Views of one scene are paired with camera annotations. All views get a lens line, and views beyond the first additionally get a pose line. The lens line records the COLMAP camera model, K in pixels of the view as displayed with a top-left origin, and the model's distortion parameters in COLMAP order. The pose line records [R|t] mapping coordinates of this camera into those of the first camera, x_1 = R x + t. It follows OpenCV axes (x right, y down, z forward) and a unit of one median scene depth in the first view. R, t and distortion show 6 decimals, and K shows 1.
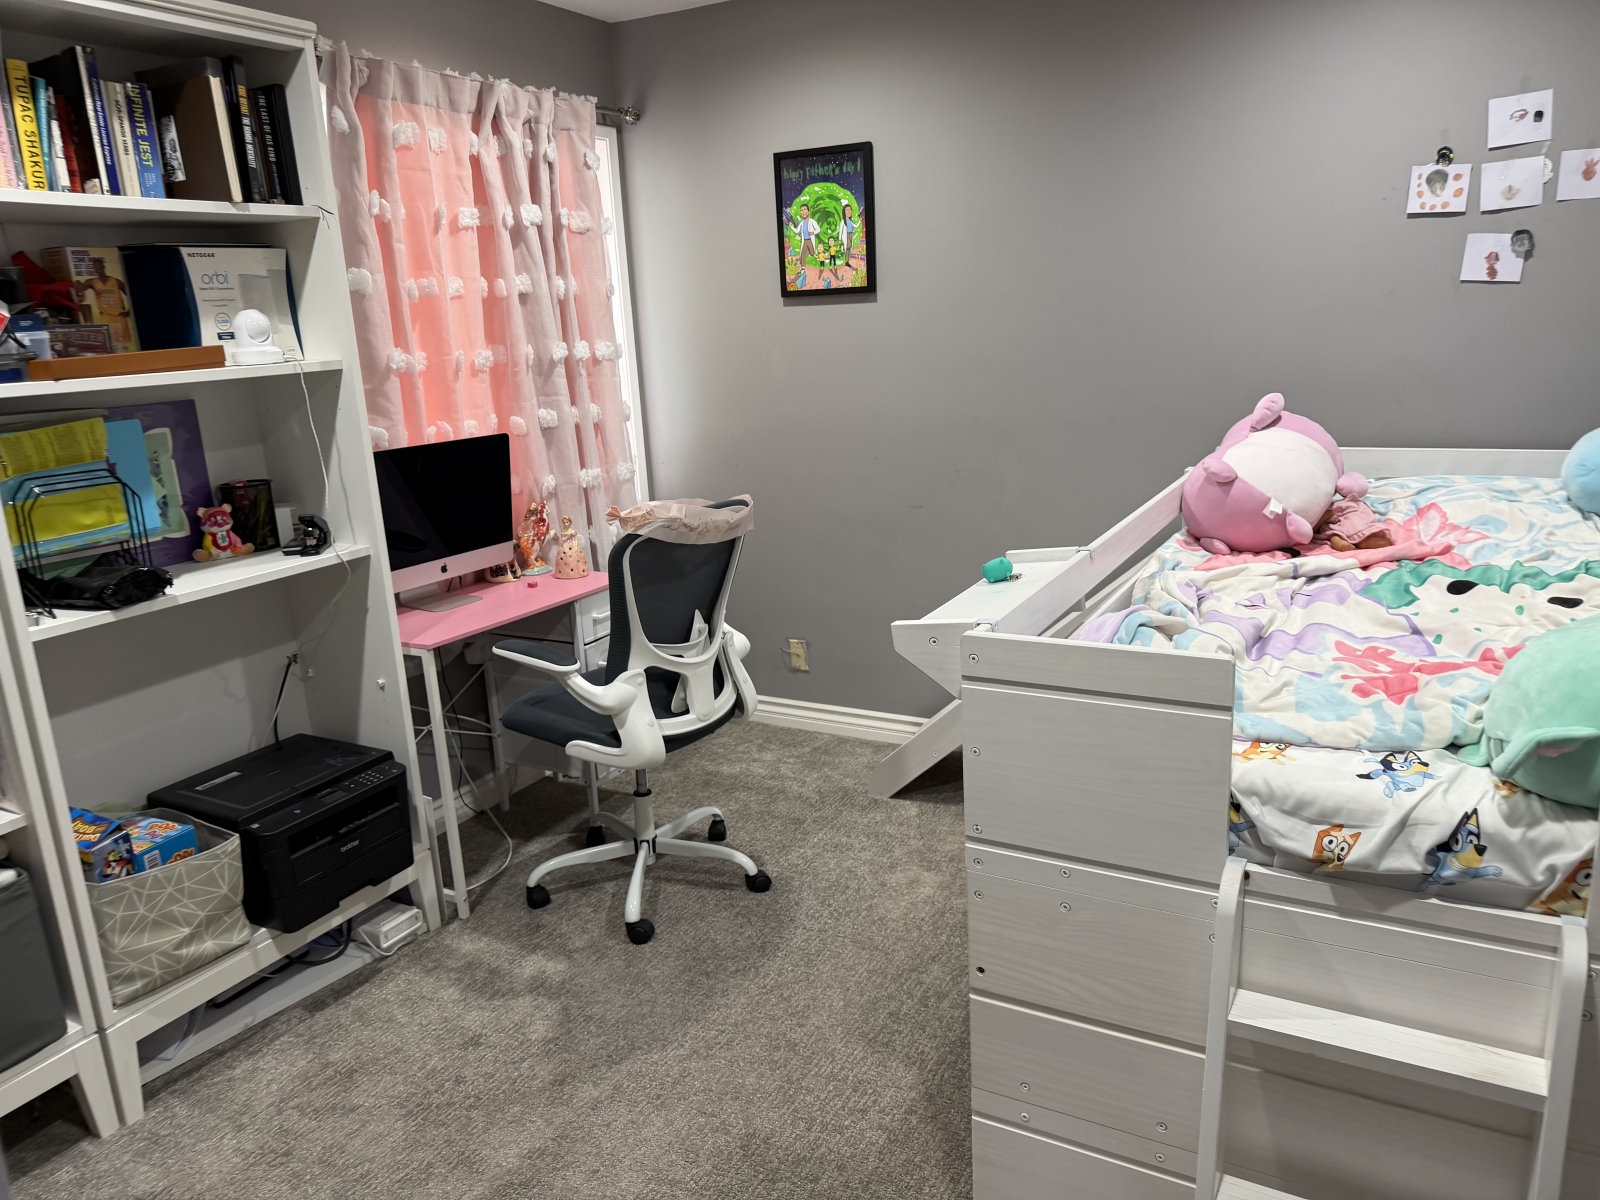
lens RADIAL K [[1139.0, 0, 805.3], [0, 1139.0, 601.3], [0, 0, 1]] dist [0.004336, -0.009027]
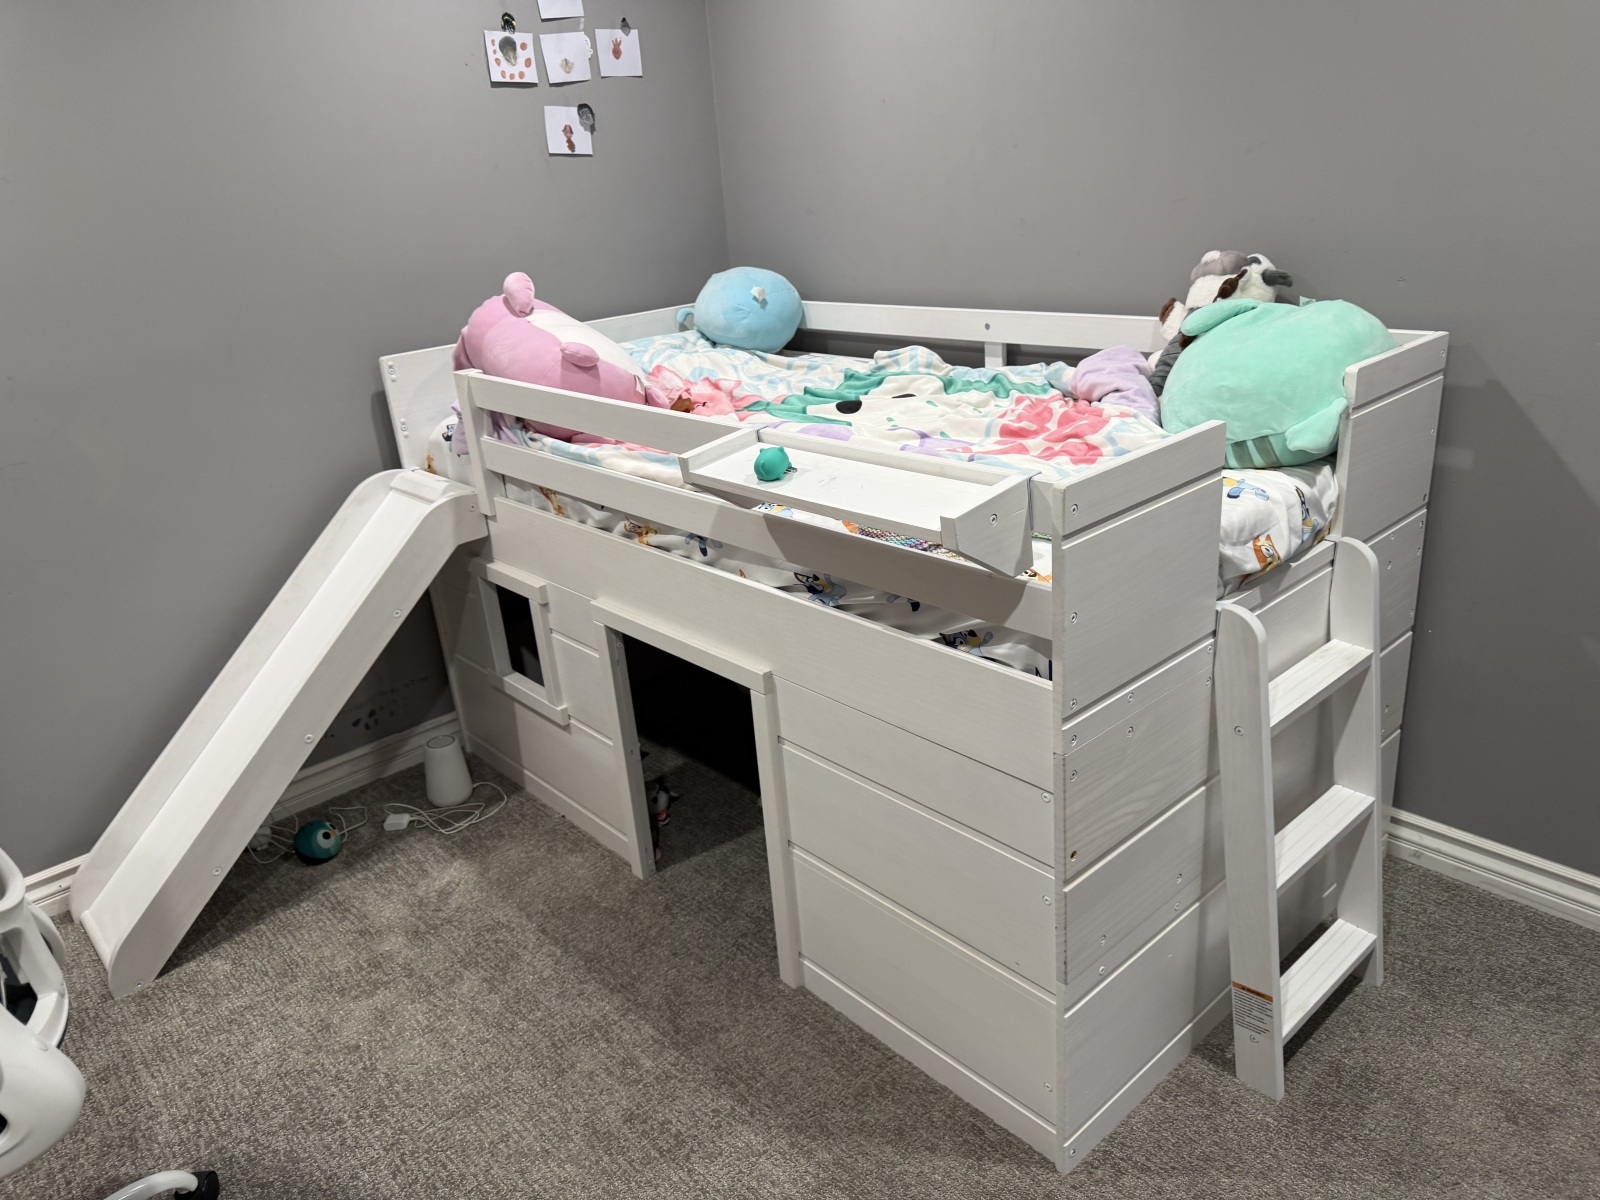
lens RADIAL K [[1139.0, 0, 802.2], [0, 1139.0, 601.9], [0, 0, 1]] dist [0.004336, -0.009027]
pose [[0.330340, -0.326056, 0.885756, -0.386060], [0.298176, 0.926430, 0.229825, -0.079287], [-0.895526, 0.188190, 0.403259, 0.472321]]
